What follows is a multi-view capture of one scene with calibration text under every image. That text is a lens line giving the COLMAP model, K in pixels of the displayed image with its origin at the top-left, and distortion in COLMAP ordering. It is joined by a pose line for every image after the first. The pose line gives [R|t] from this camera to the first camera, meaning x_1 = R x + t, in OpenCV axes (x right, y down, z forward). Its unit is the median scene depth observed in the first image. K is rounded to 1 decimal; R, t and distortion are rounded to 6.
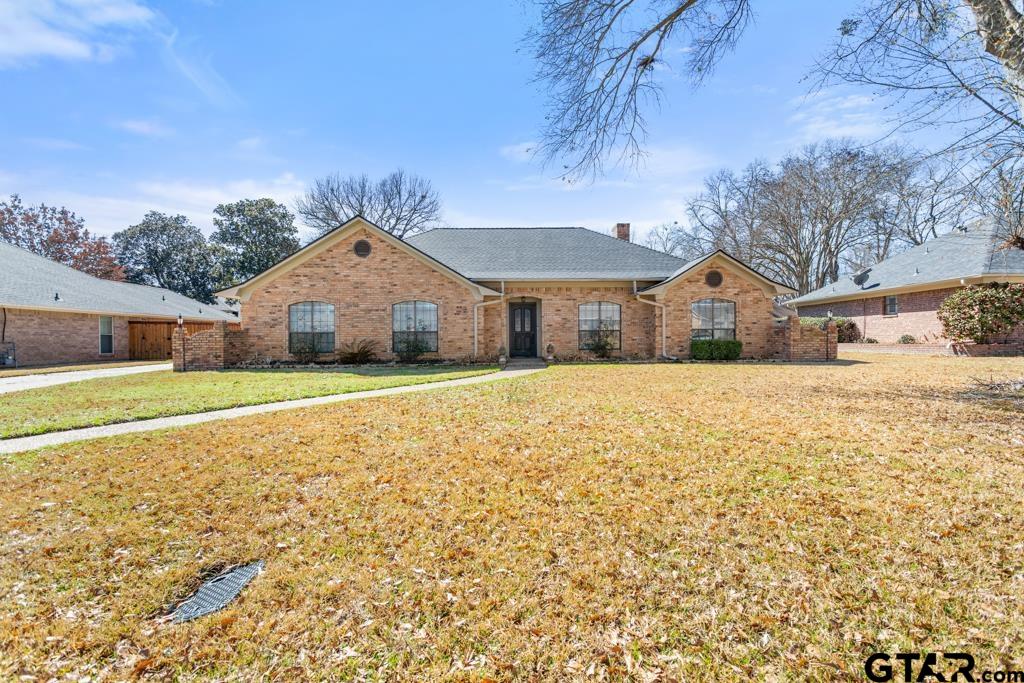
lens RADIAL K [[494.5, 0, 510.2], [0, 494.5, 337.9], [0, 0, 1]] dist [0.004097, 0.000242]
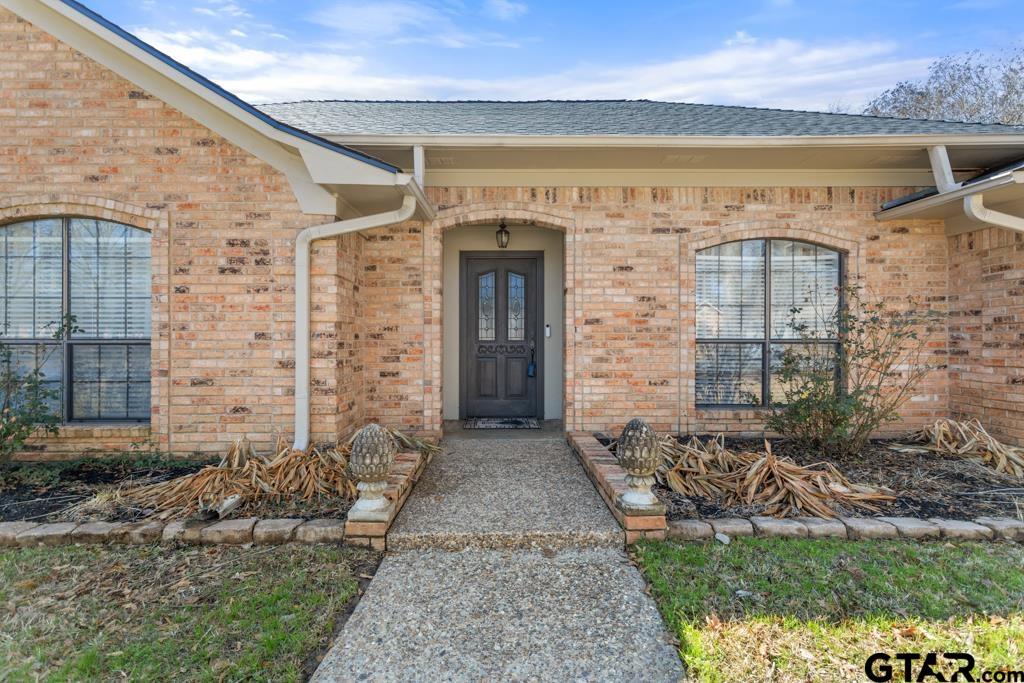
lens RADIAL K [[494.5, 0, 512.3], [0, 494.5, 341.6], [0, 0, 1]] dist [0.004097, 0.000242]
pose [[0.999572, 0.005508, 0.028742, 0.025173], [-0.005207, 0.999931, -0.010514, -0.010693], [-0.028798, 0.010360, 0.999532, 0.723217]]
